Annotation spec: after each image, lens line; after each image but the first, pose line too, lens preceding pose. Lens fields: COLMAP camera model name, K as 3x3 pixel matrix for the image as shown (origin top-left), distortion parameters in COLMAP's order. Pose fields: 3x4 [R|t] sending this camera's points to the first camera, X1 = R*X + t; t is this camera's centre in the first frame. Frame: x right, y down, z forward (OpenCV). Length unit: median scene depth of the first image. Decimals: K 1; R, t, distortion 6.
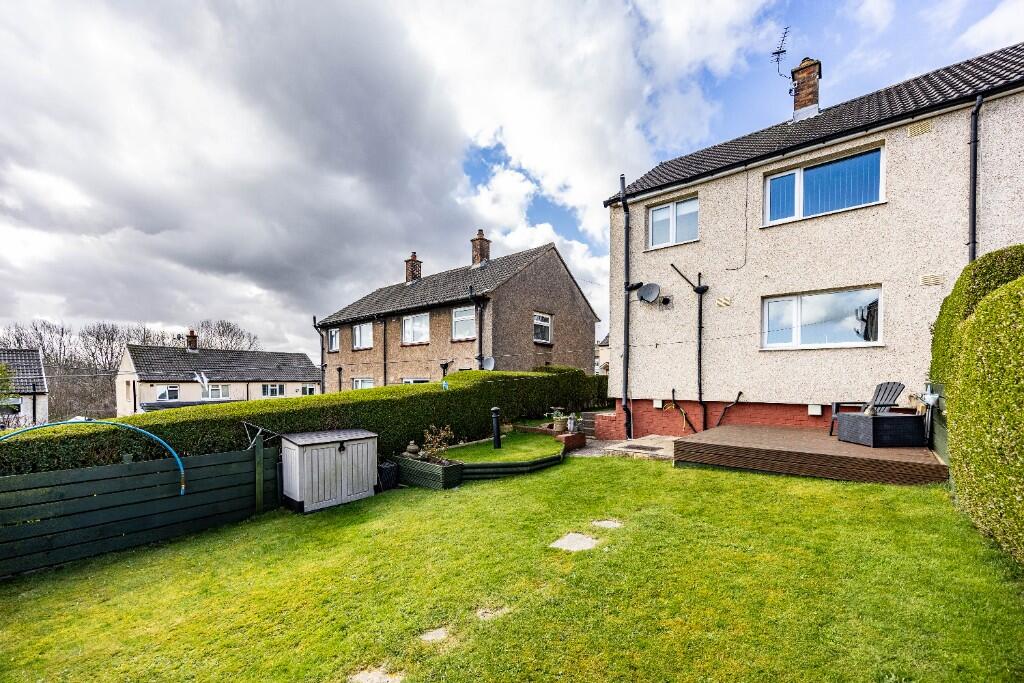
lens RADIAL K [[412.5, 0, 523.9], [0, 412.5, 384.0], [0, 0, 1]] dist [0.003761, 0.000159]
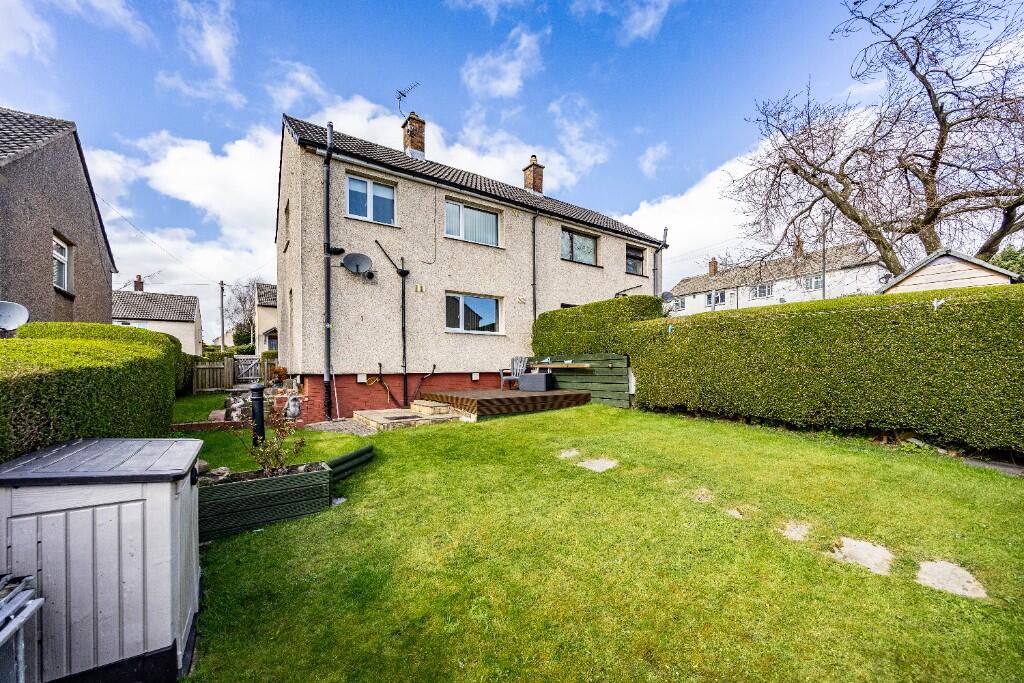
lens RADIAL K [[412.5, 0, 510.8], [0, 412.5, 368.4], [0, 0, 1]] dist [0.003761, 0.000159]
pose [[0.271823, 0.002999, 0.962343, -0.530616], [0.019736, 0.999767, -0.008691, 0.040804], [-0.962145, 0.021355, 0.271701, 0.407513]]
